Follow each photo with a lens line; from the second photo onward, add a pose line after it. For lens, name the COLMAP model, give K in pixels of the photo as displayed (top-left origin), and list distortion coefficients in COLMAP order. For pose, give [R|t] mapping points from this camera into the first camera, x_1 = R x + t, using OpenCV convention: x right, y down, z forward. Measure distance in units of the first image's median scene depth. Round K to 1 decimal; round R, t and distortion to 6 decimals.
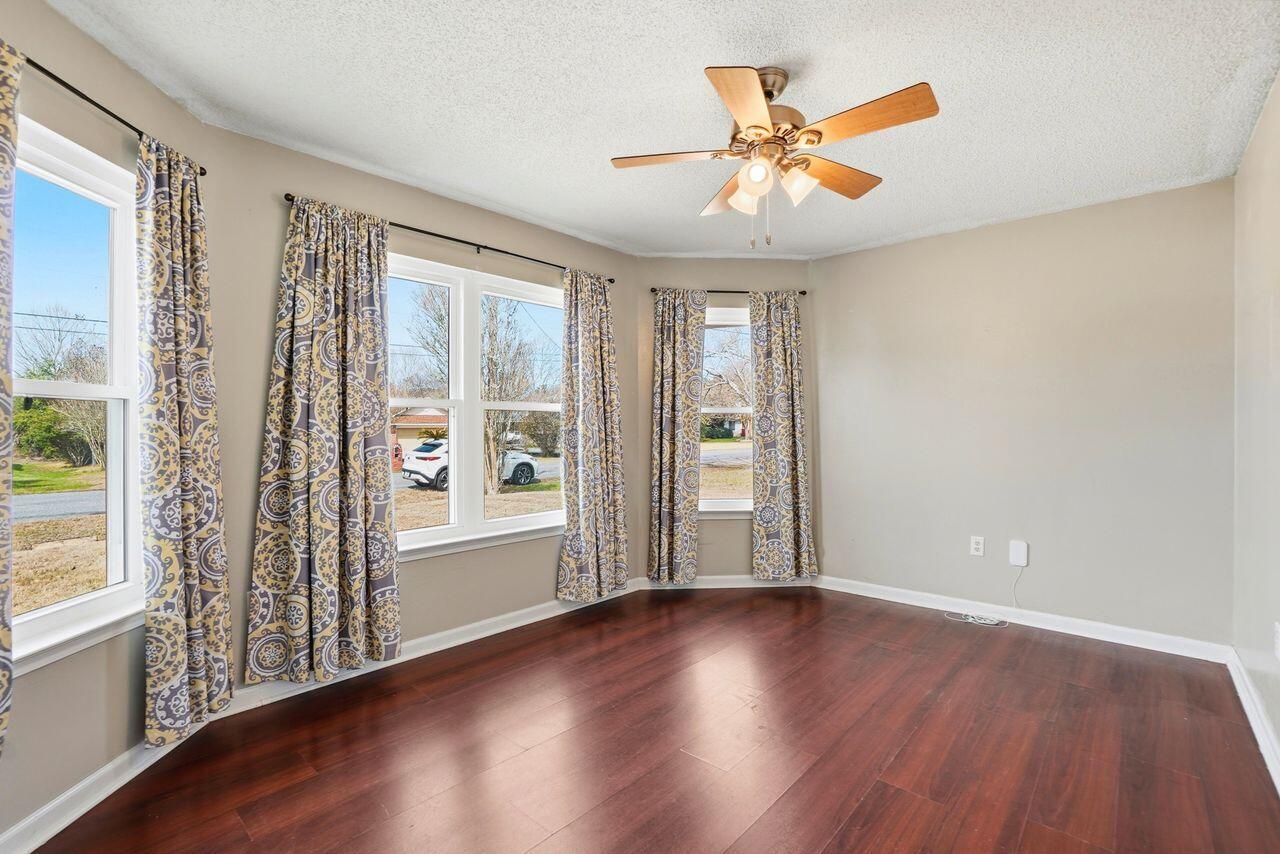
lens RADIAL K [[588.1, 0, 635.3], [0, 588.1, 428.7], [0, 0, 1]] dist [-0.066643, 0.025678]
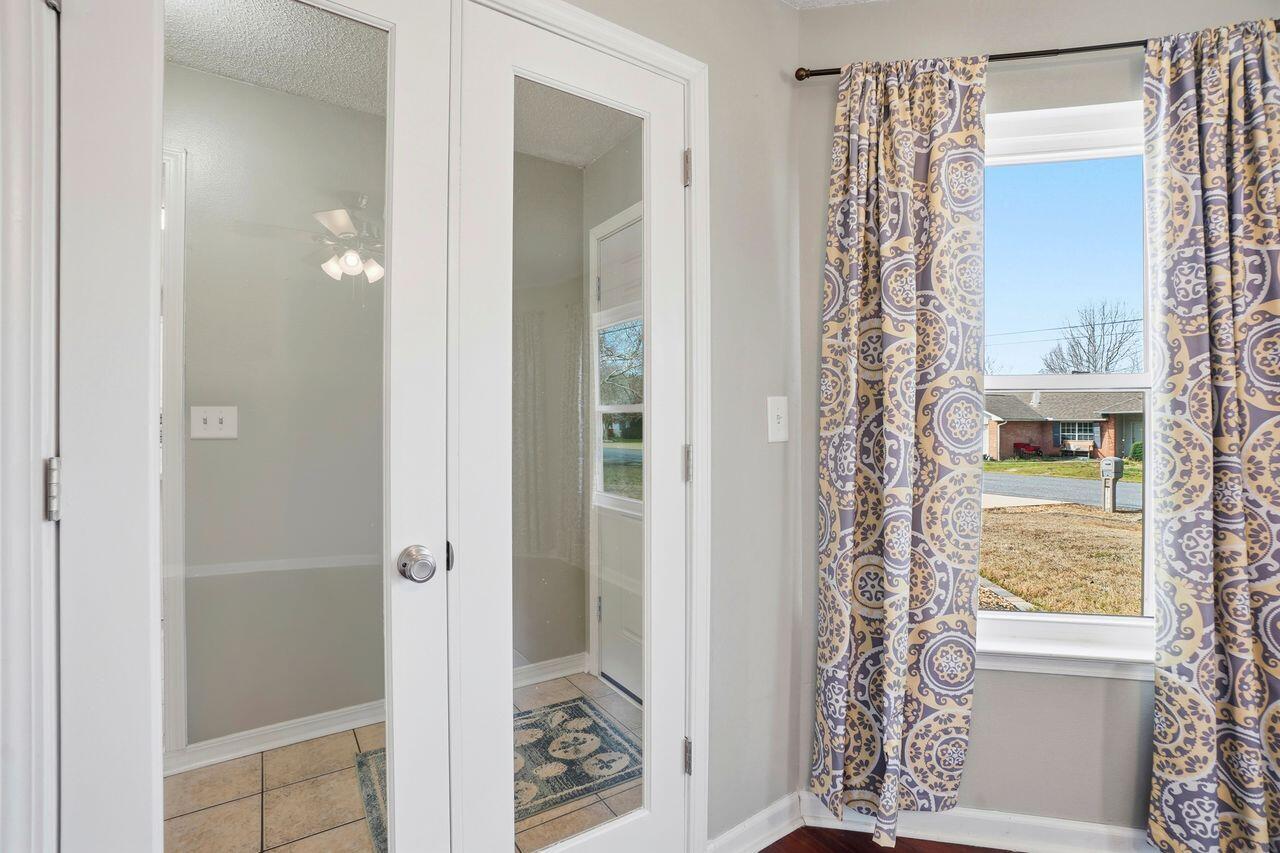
lens RADIAL K [[588.1, 0, 635.3], [0, 588.1, 428.2], [0, 0, 1]] dist [-0.066643, 0.025678]
pose [[-0.262889, 0.003609, -0.964819, 0.046618], [-0.003536, 0.999983, 0.004704, 0.002308], [0.964819, 0.004649, -0.262872, 0.474353]]
